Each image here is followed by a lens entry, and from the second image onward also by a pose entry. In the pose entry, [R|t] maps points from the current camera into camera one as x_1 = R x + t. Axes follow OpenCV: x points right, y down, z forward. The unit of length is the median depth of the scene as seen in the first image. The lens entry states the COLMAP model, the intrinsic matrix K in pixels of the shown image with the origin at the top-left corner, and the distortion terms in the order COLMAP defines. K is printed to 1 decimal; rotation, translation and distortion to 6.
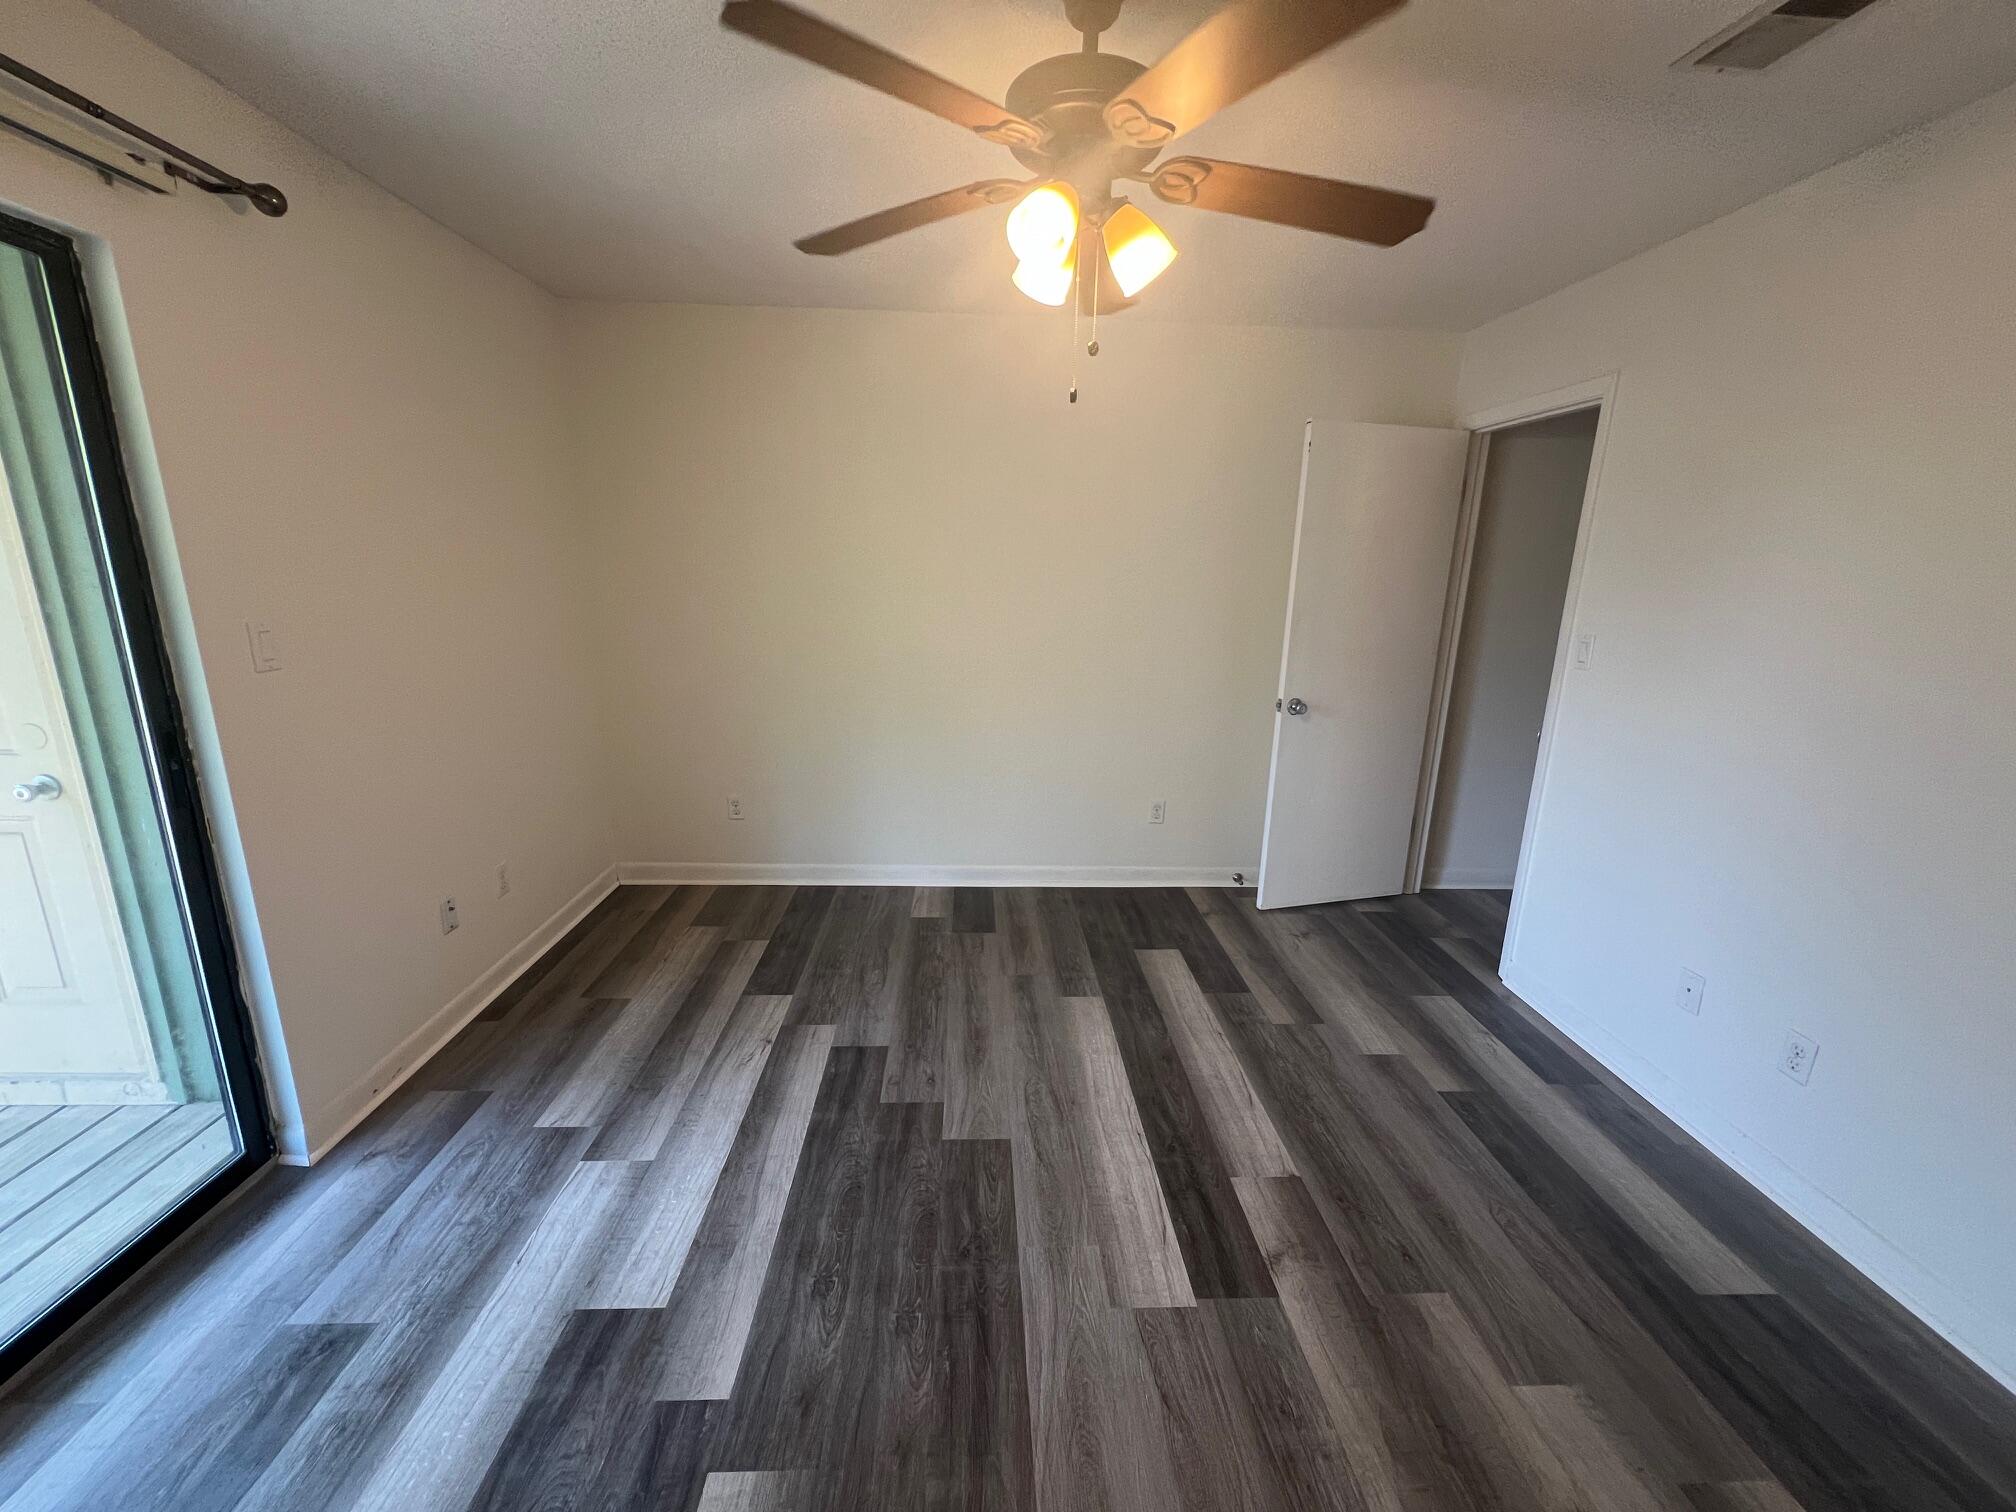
lens RADIAL K [[831.9, 0, 1007.5], [0, 831.9, 764.2], [0, 0, 1]] dist [0.000761, -0.000227]
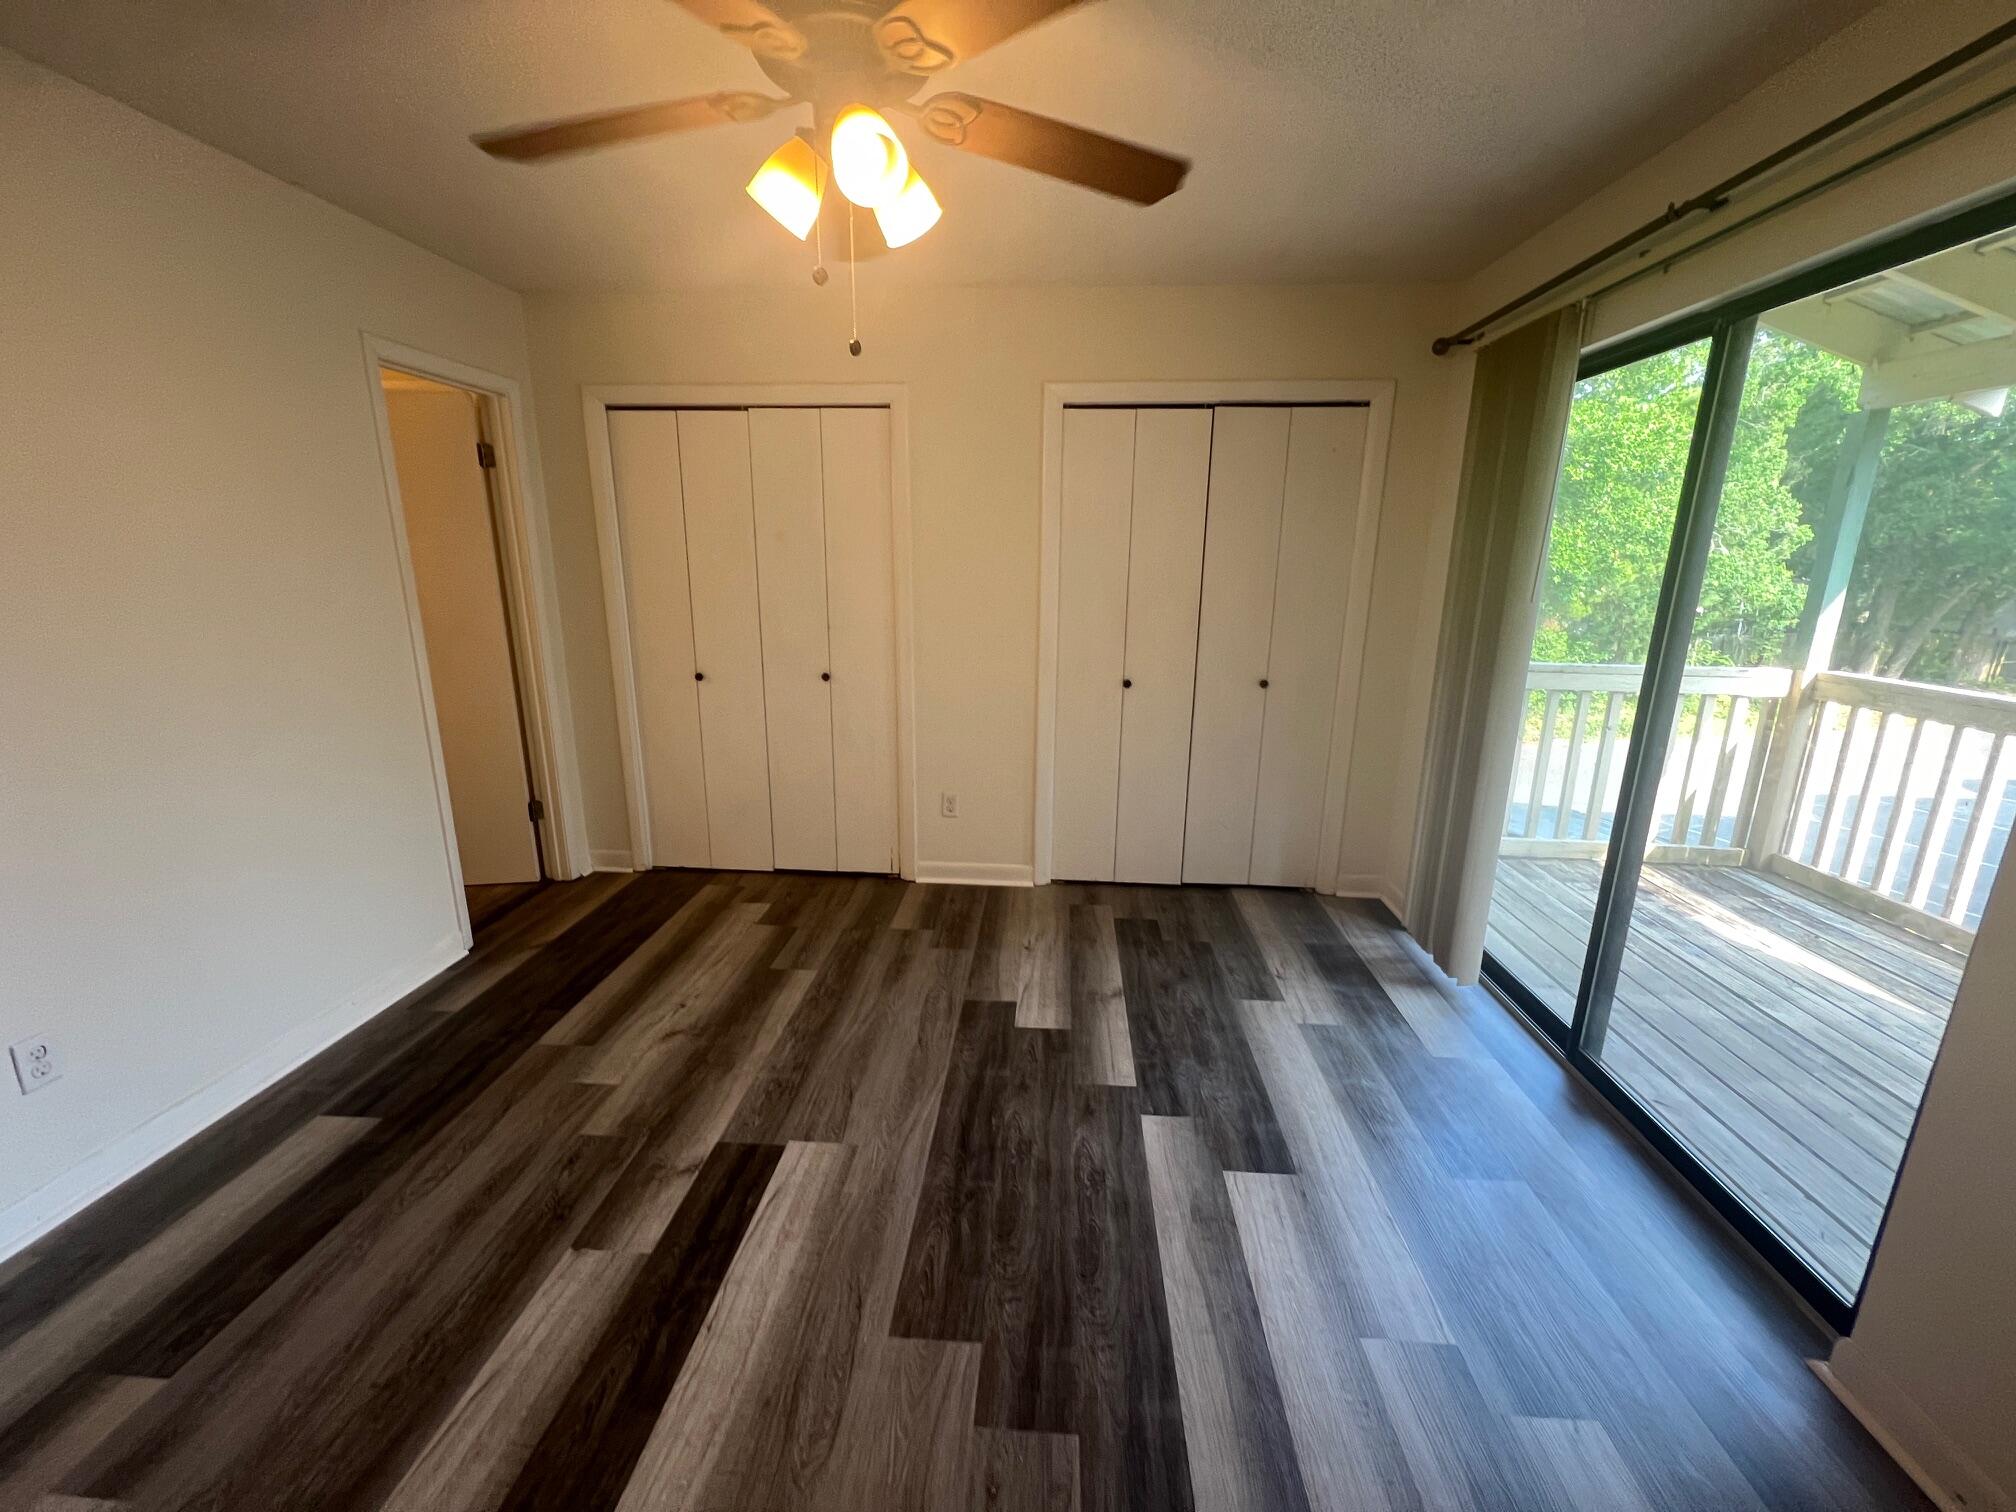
lens RADIAL K [[831.9, 0, 1007.9], [0, 831.9, 763.2], [0, 0, 1]] dist [0.000761, -0.000227]
pose [[-0.993522, -0.060876, 0.095957, -0.162517], [-0.009458, 0.885779, 0.464012, -0.382232], [-0.113244, 0.460098, -0.880617, 1.636710]]
